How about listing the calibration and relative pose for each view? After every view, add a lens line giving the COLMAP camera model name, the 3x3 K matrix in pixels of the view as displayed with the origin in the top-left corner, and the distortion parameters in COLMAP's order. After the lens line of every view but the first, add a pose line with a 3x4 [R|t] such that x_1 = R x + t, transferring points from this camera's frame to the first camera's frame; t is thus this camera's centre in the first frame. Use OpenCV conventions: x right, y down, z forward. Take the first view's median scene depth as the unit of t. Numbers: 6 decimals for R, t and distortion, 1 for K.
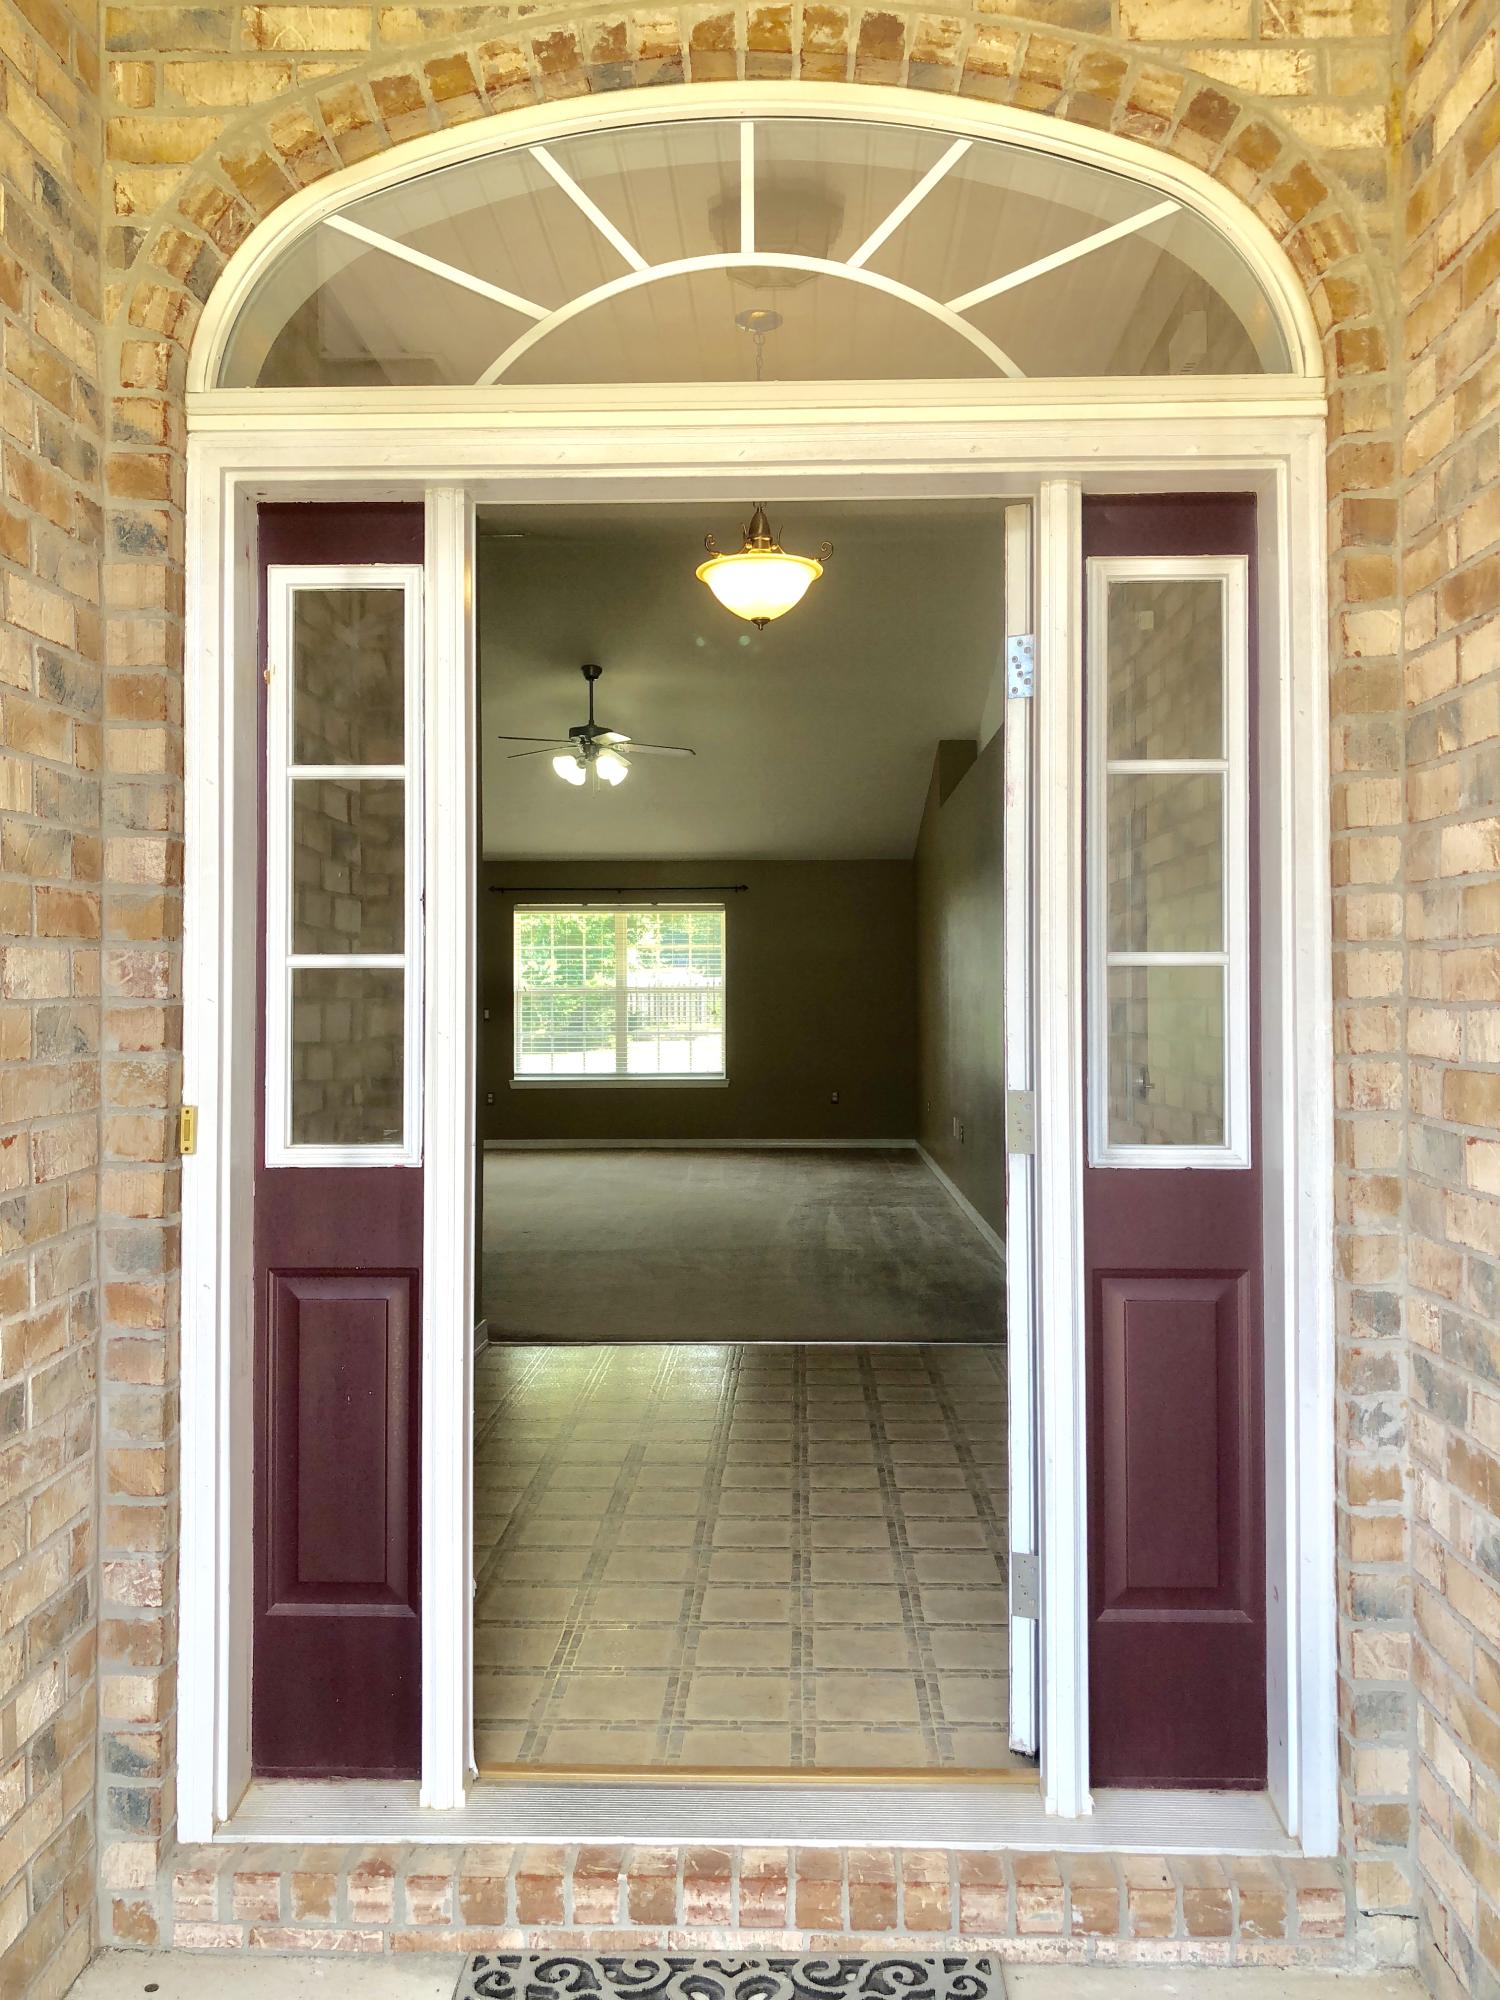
lens RADIAL K [[1614.9, 0, 755.0], [0, 1614.9, 993.7], [0, 0, 1]] dist [-0.085097, 0.086647]
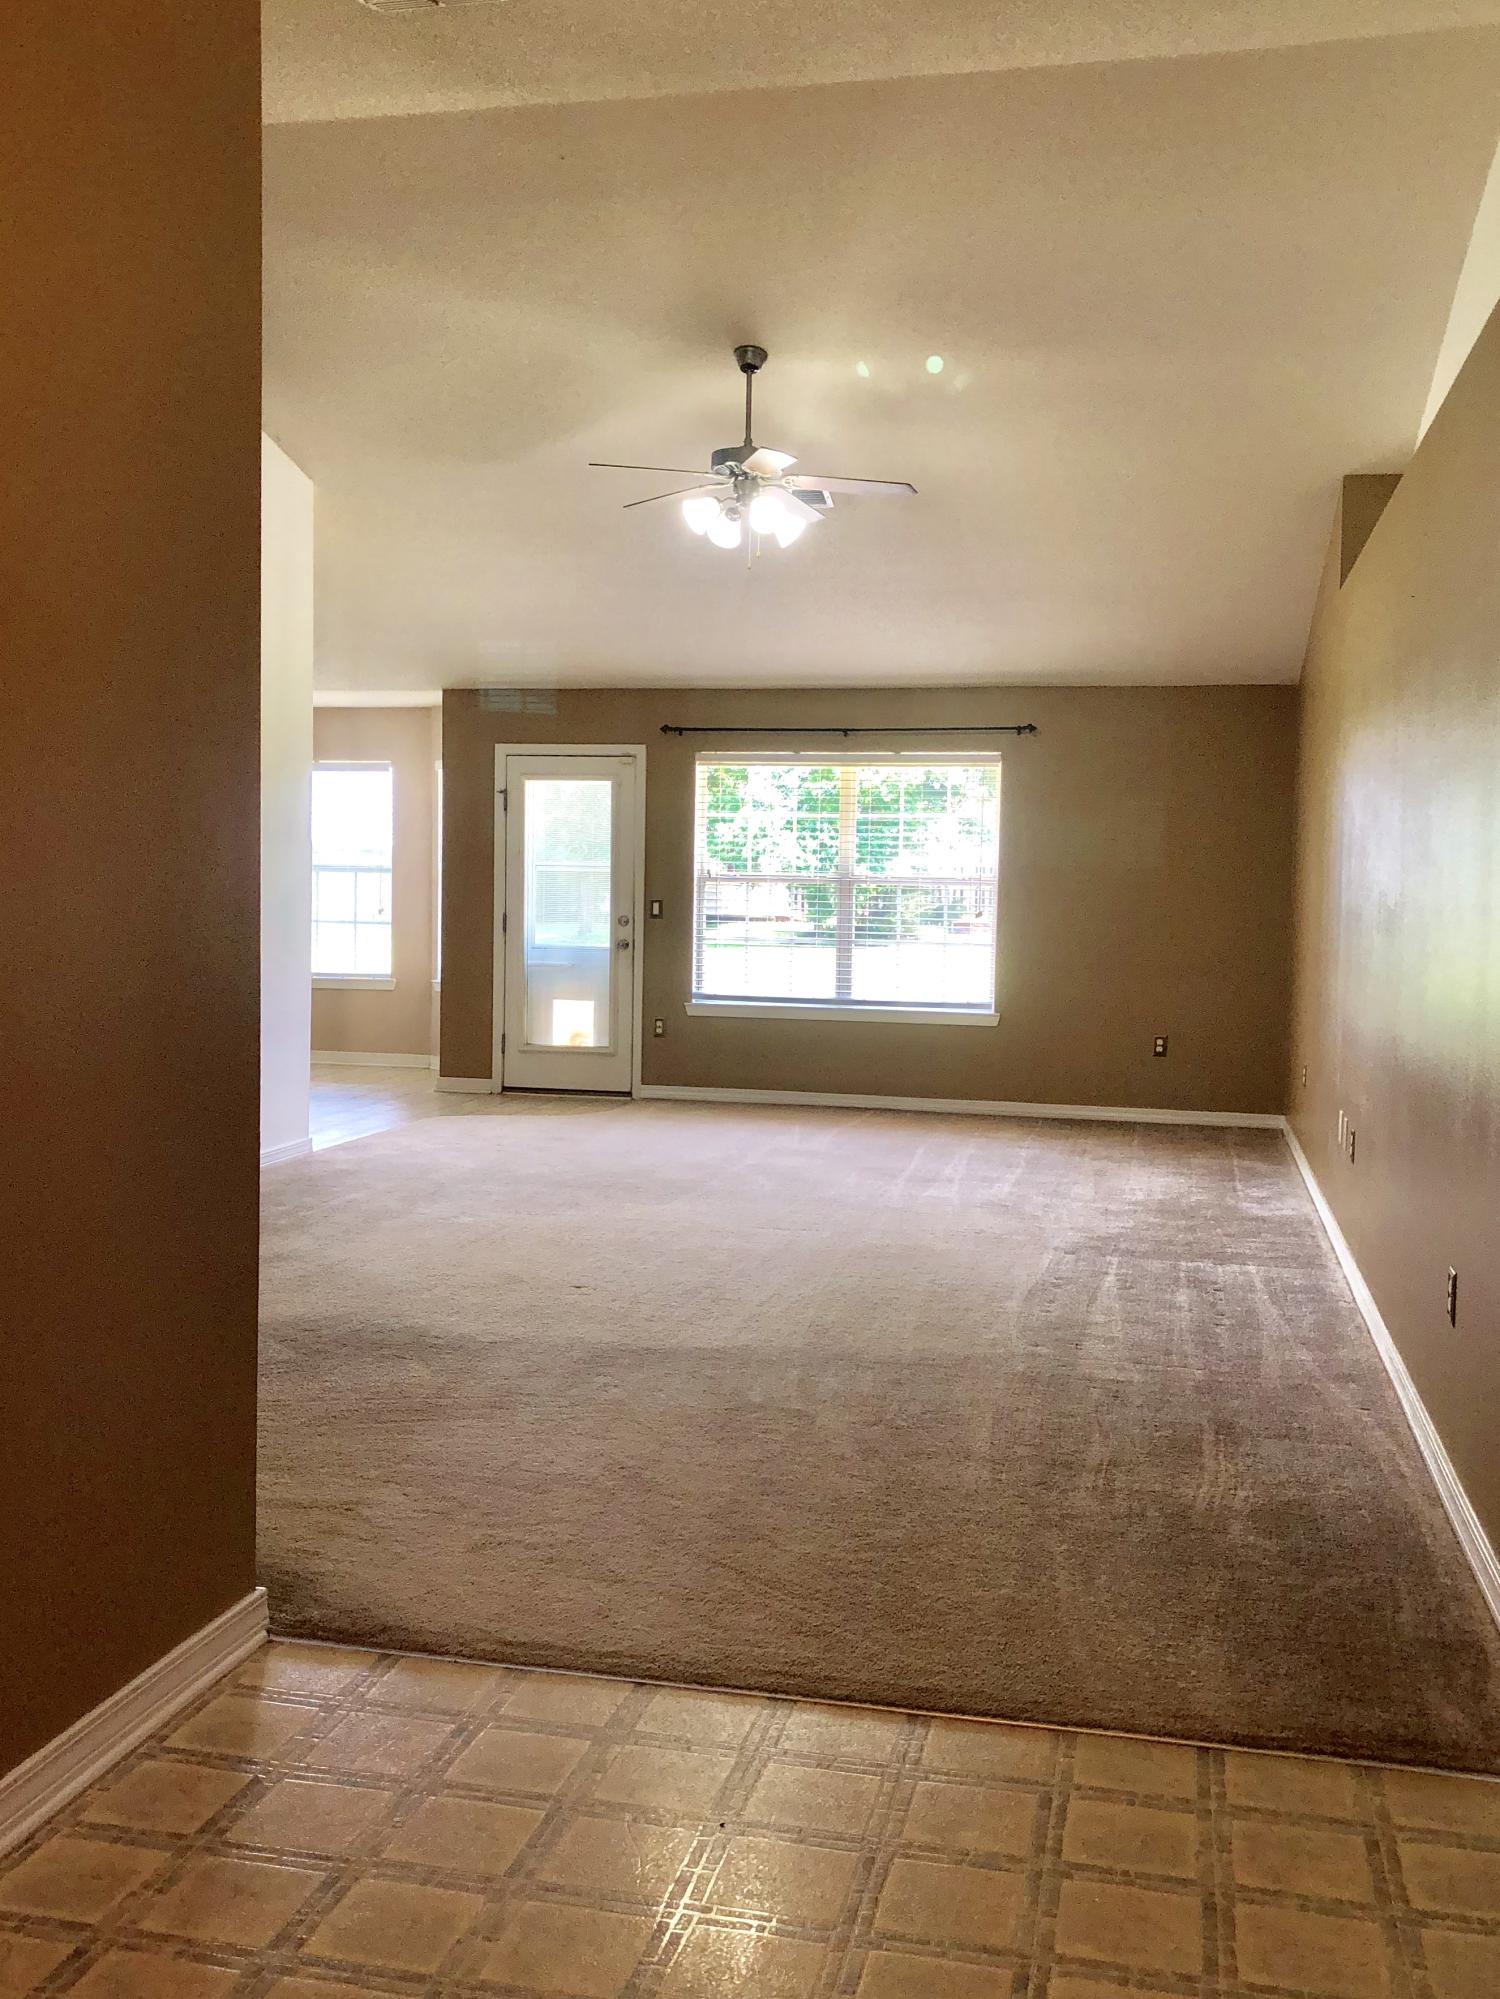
lens RADIAL K [[1853.8, 0, 787.8], [0, 1853.8, 951.0], [0, 0, 1]] dist [0.071487, -0.006452]
pose [[0.983158, 0.033444, -0.179670, 0.045410], [-0.025733, 0.998652, 0.045083, -0.007679], [0.180936, -0.039700, 0.982693, 0.292253]]
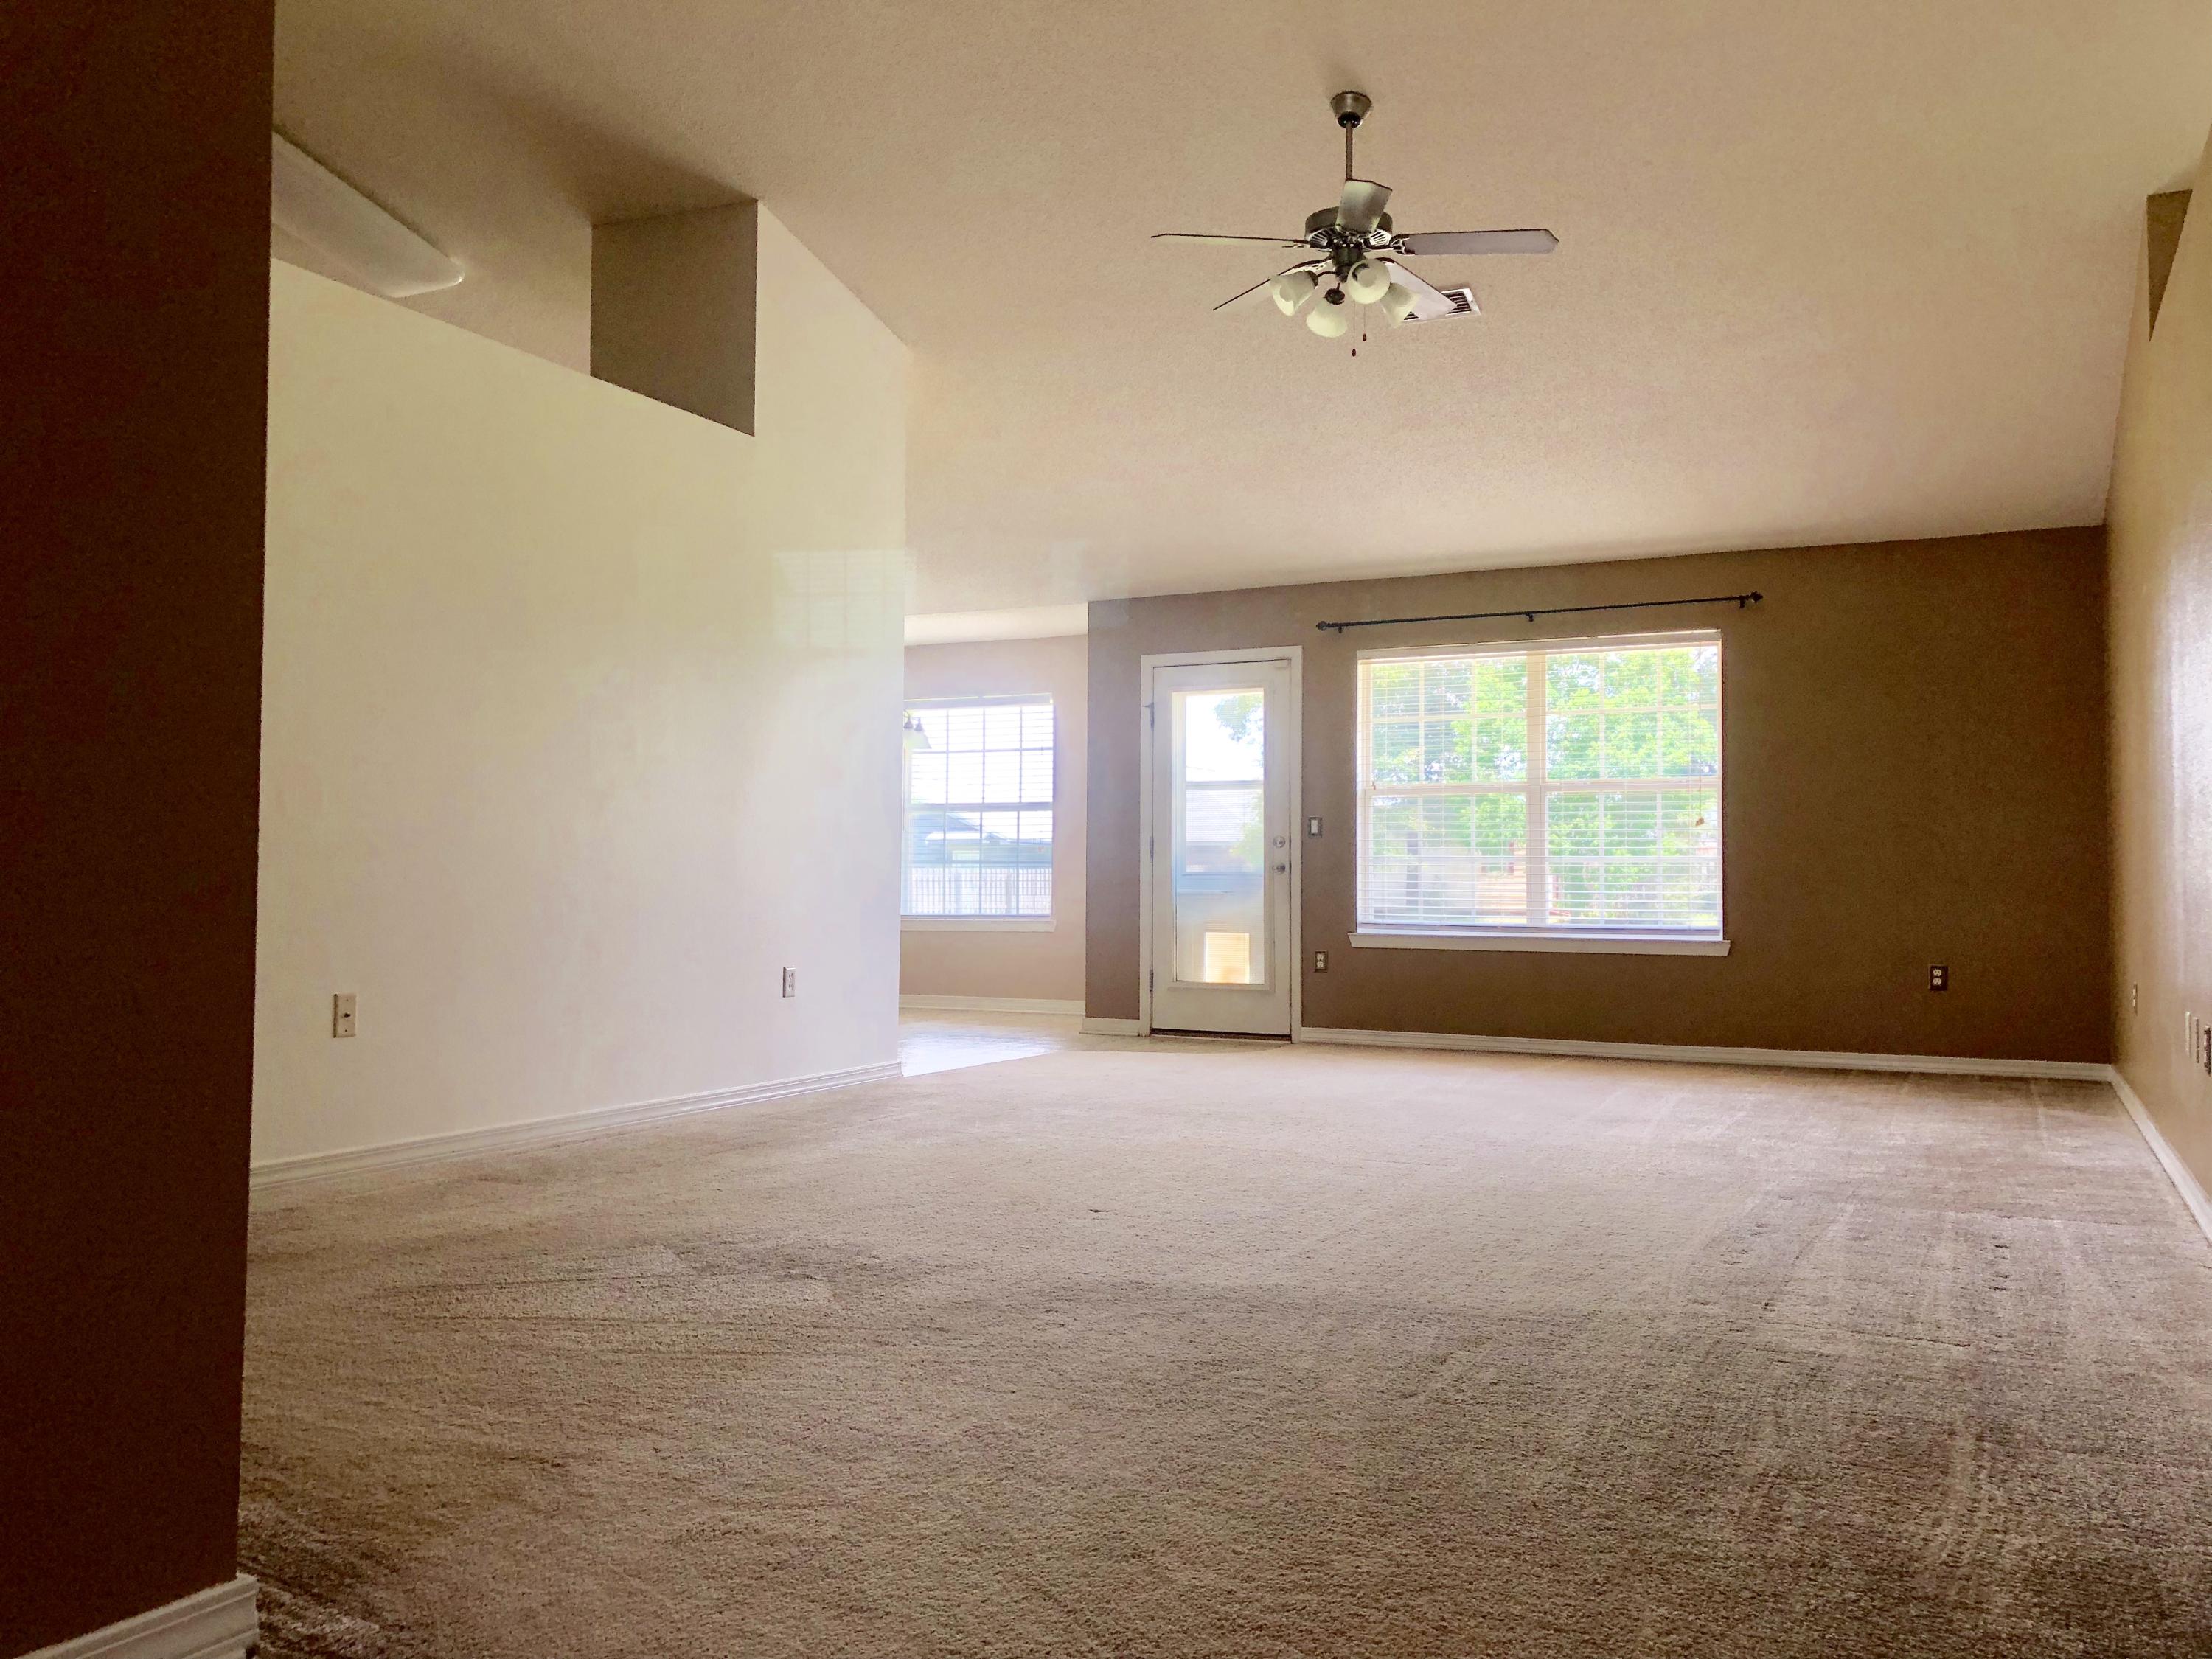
lens RADIAL K [[1774.8, 0, 1101.4], [0, 1774.8, 872.8], [0, 0, 1]] dist [-0.000769, 0.049535]
pose [[0.904845, 0.001872, -0.425737, 0.064576], [-0.004128, 0.999982, -0.004376, 0.042891], [0.425721, 0.005717, 0.904837, 0.450822]]
